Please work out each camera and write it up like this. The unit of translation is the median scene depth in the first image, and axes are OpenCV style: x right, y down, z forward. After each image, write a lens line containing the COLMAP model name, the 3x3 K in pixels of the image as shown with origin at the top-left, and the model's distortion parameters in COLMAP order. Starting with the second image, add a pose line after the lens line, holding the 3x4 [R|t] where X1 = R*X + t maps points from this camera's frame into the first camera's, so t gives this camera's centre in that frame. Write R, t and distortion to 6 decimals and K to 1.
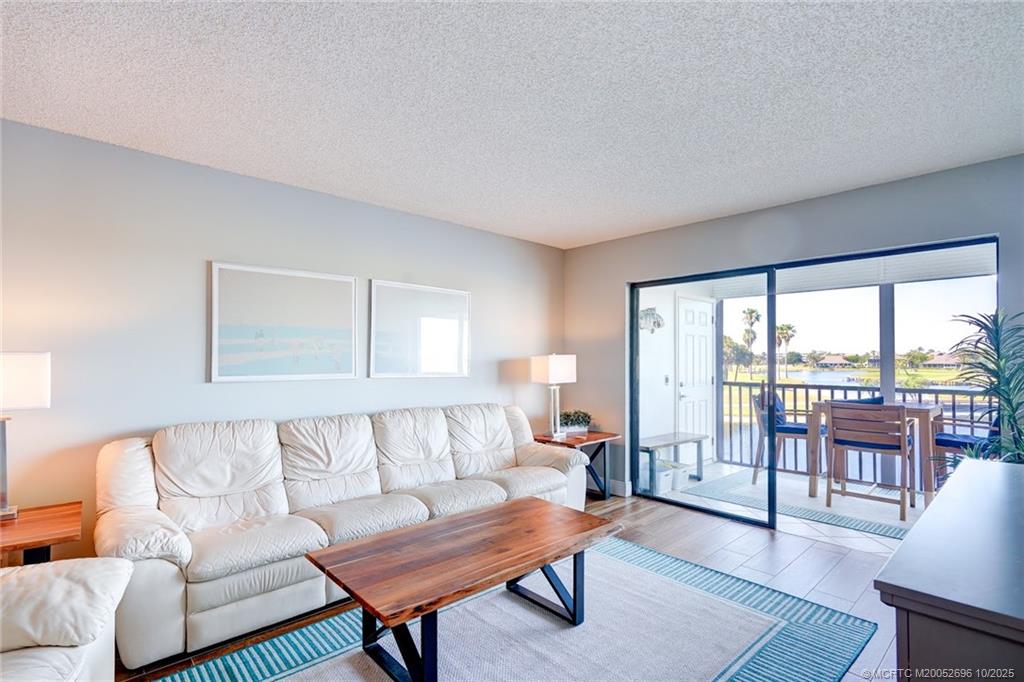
lens RADIAL K [[487.1, 0, 483.7], [0, 487.1, 350.2], [0, 0, 1]] dist [-0.005947, 0.000120]
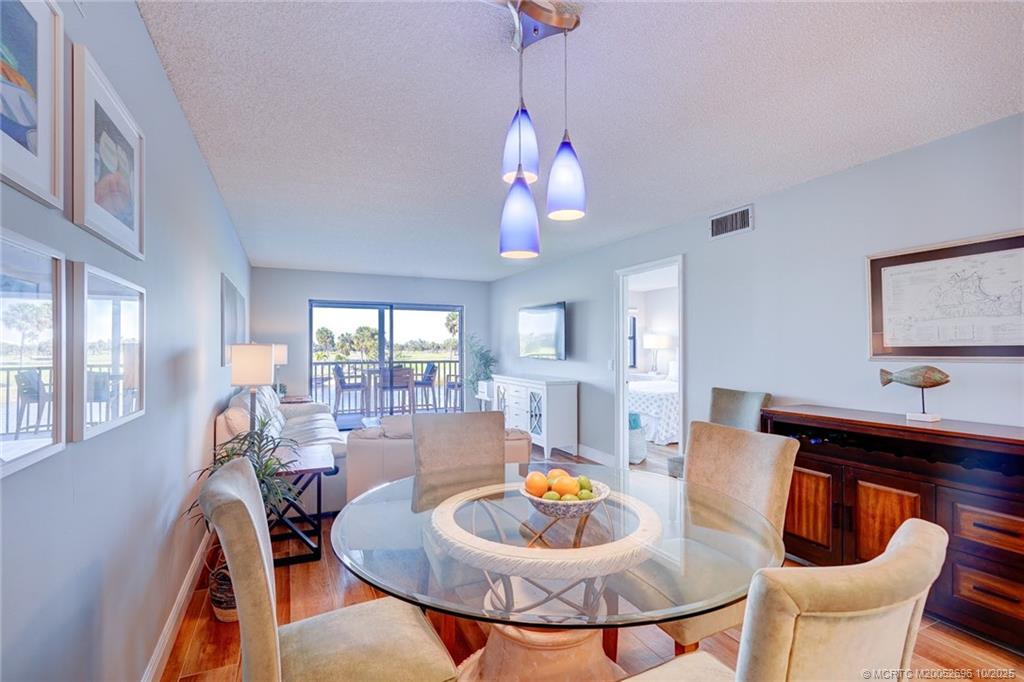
lens RADIAL K [[472.9, 0, 519.3], [0, 472.9, 346.8], [0, 0, 1]] dist [-0.008552, -0.000218]
pose [[0.239794, 0.000028, 0.970824, -0.964660], [-0.018324, 0.999822, 0.004497, -0.003061], [-0.970651, -0.018868, 0.239752, -0.023421]]
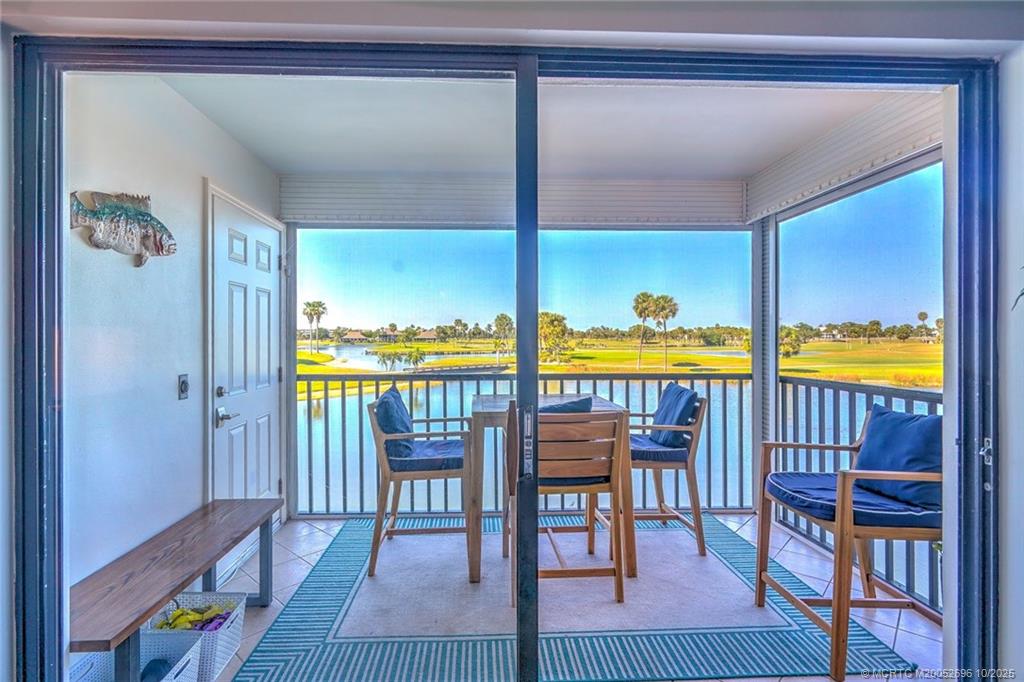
lens RADIAL K [[487.1, 0, 507.8], [0, 487.1, 336.0], [0, 0, 1]] dist [-0.005947, 0.000120]
pose [[0.596277, -0.004132, 0.802768, 0.244853], [-0.012643, 0.999814, 0.014537, 0.011172], [-0.802679, -0.018817, 0.596114, 0.622512]]
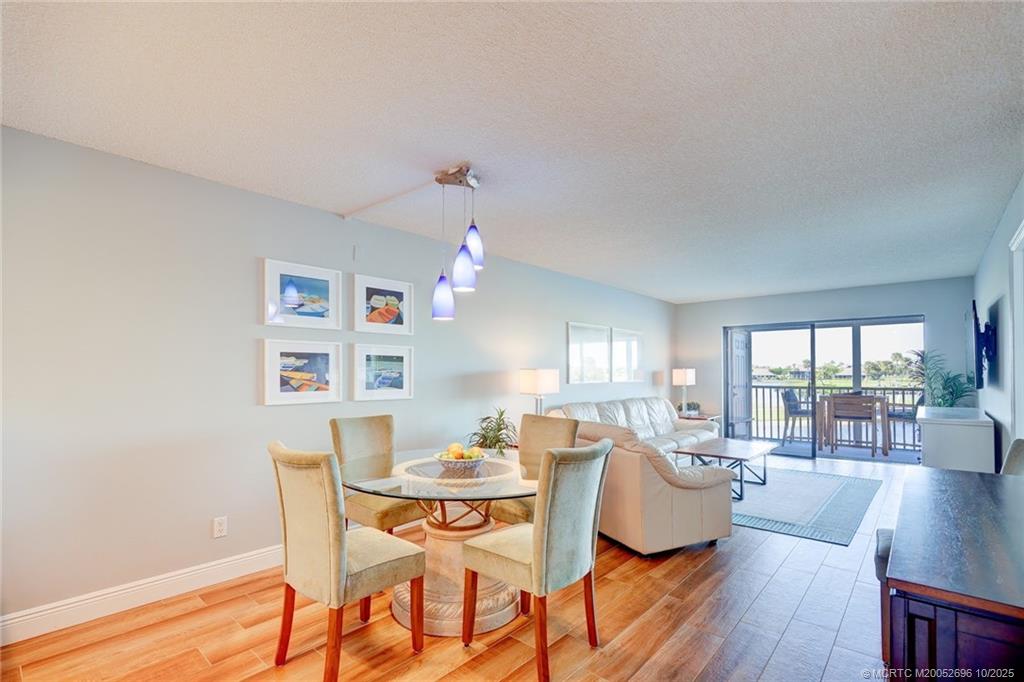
lens RADIAL K [[472.9, 0, 496.1], [0, 472.9, 369.7], [0, 0, 1]] dist [-0.008552, -0.000218]
pose [[0.993326, -0.005764, 0.115197, -0.645217], [0.004598, 0.999935, 0.010389, -0.007808], [-0.115250, -0.009790, 0.993288, -0.519082]]
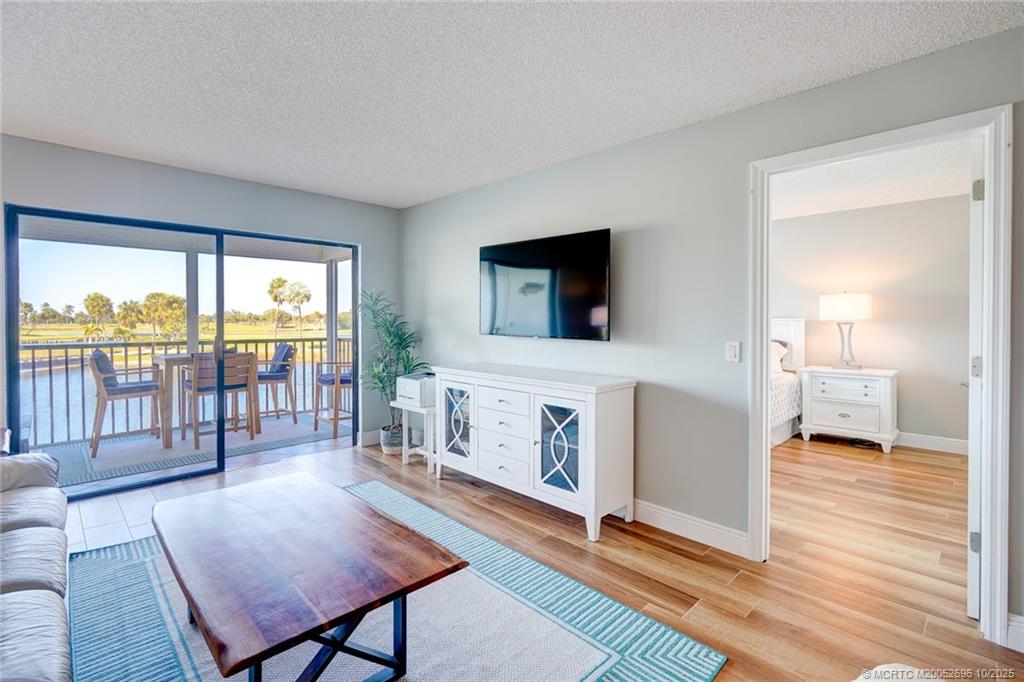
lens RADIAL K [[472.9, 0, 502.2], [0, 472.9, 323.3], [0, 0, 1]] dist [-0.008552, -0.000218]
pose [[-0.073199, -0.010264, 0.997265, -0.378014], [-0.020430, 0.999753, 0.008790, 0.008332], [-0.997108, -0.019731, -0.073391, 0.346951]]
